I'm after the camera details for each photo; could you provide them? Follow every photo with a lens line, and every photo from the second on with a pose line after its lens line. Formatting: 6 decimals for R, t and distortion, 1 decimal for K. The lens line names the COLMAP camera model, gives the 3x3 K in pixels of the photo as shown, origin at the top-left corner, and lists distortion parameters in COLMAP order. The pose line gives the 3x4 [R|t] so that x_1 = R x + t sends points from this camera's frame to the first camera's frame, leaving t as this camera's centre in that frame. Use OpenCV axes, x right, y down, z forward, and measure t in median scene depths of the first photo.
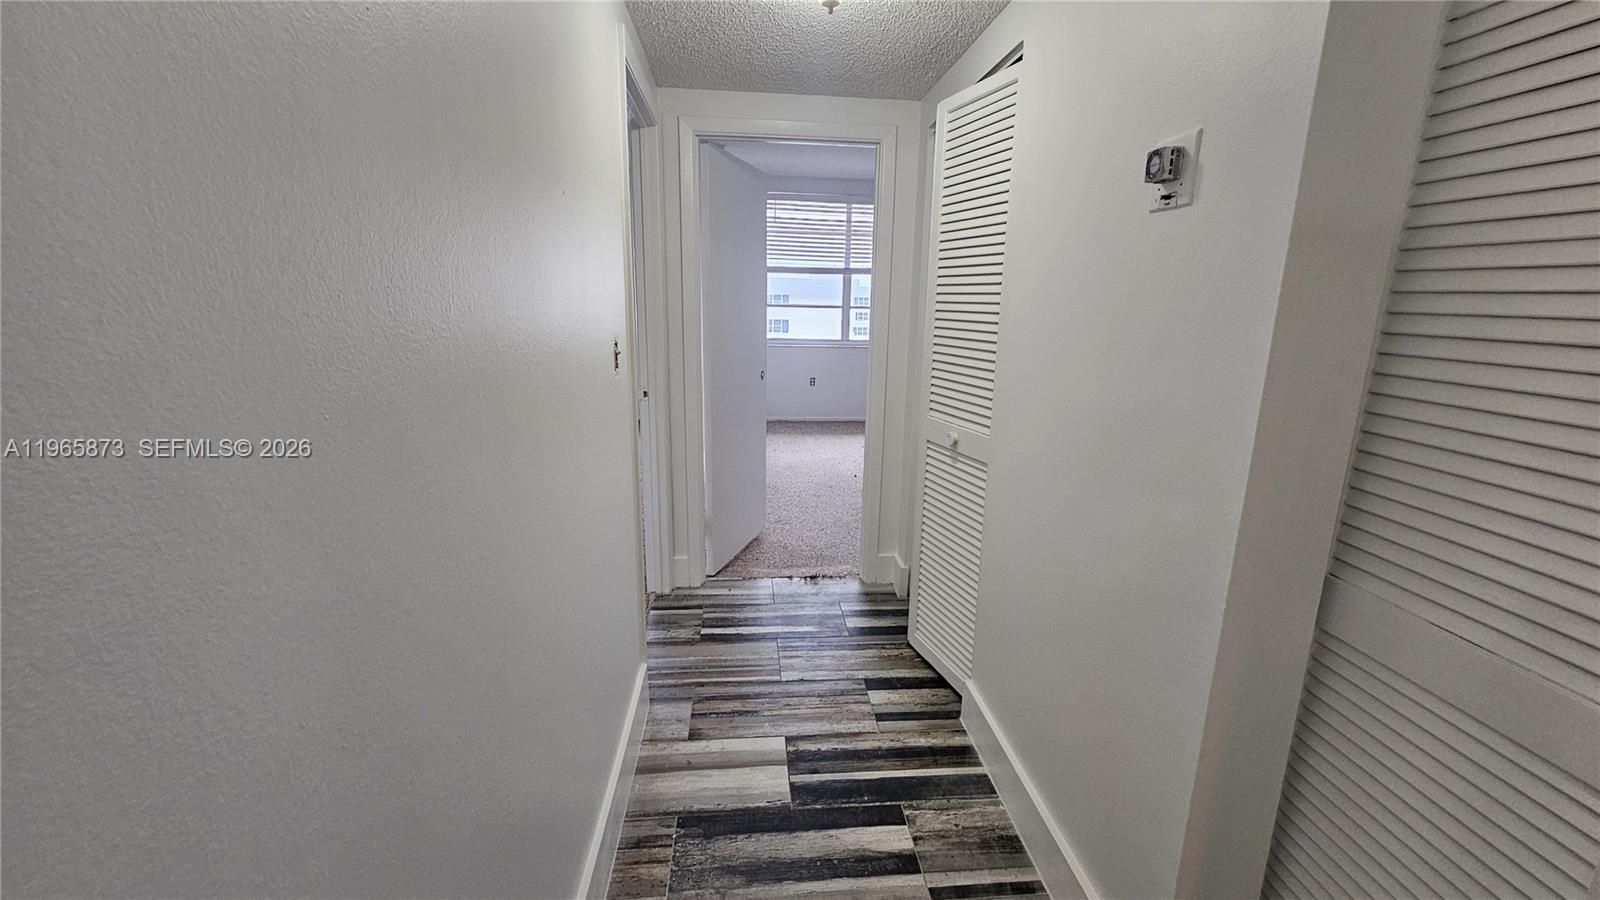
lens RADIAL K [[660.8, 0, 812.7], [0, 660.8, 438.2], [0, 0, 1]] dist [-0.001445, -0.000108]
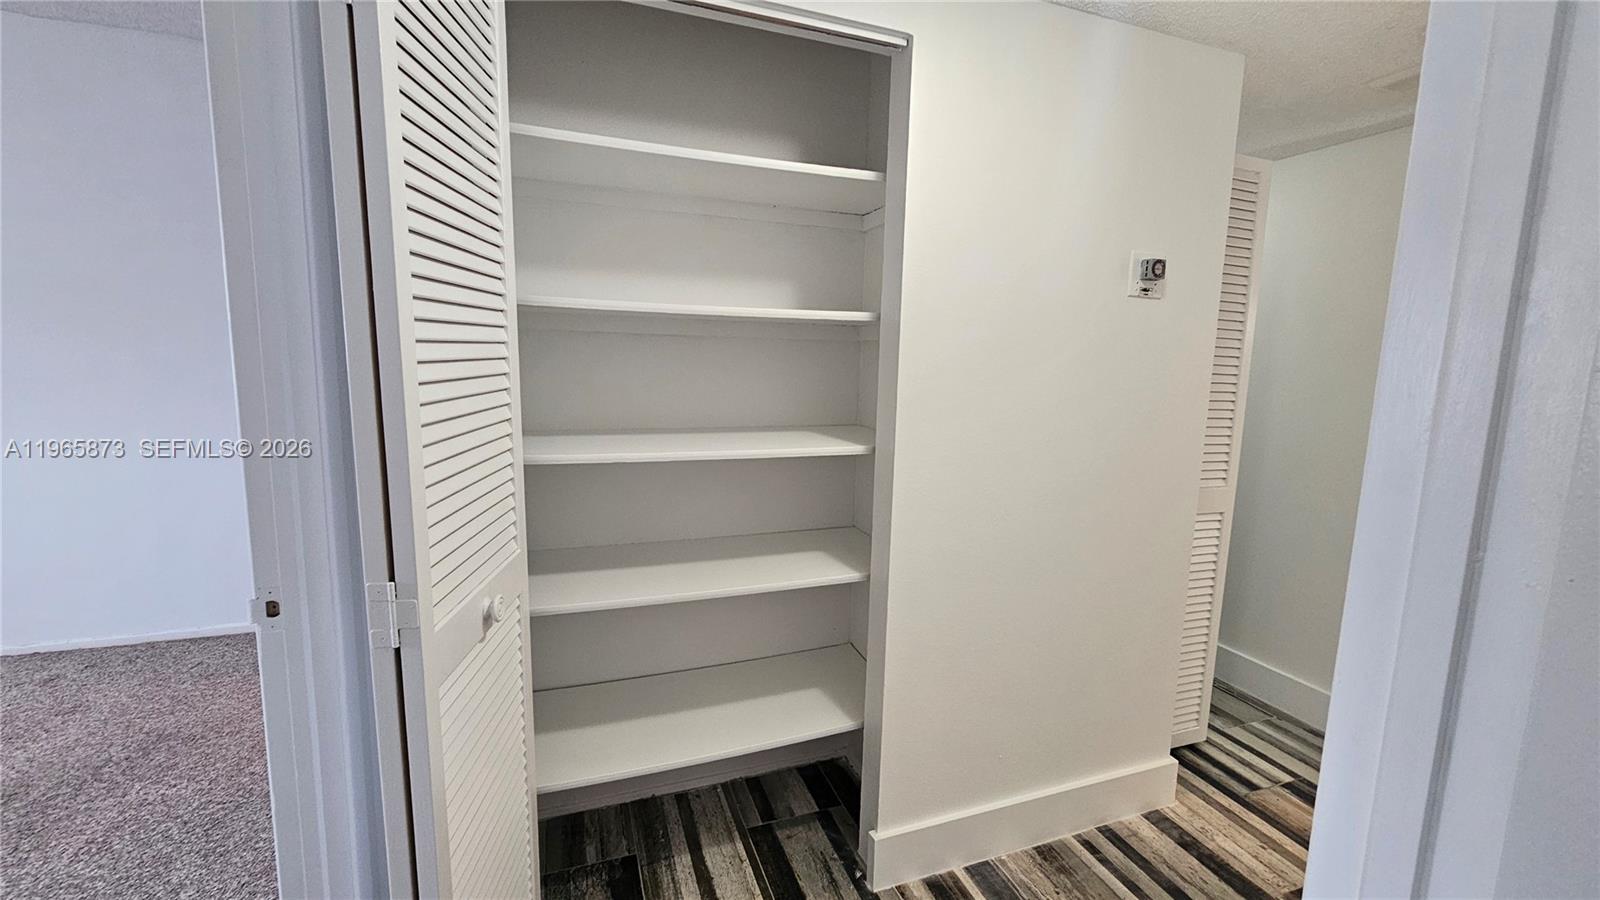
lens RADIAL K [[660.8, 0, 812.7], [0, 660.8, 438.2], [0, 0, 1]] dist [-0.001445, -0.000108]
pose [[-0.248740, -0.157476, 0.955683, -0.773094], [0.173328, 0.963530, 0.203881, -0.475318], [-0.952935, 0.216360, -0.212374, 2.109623]]
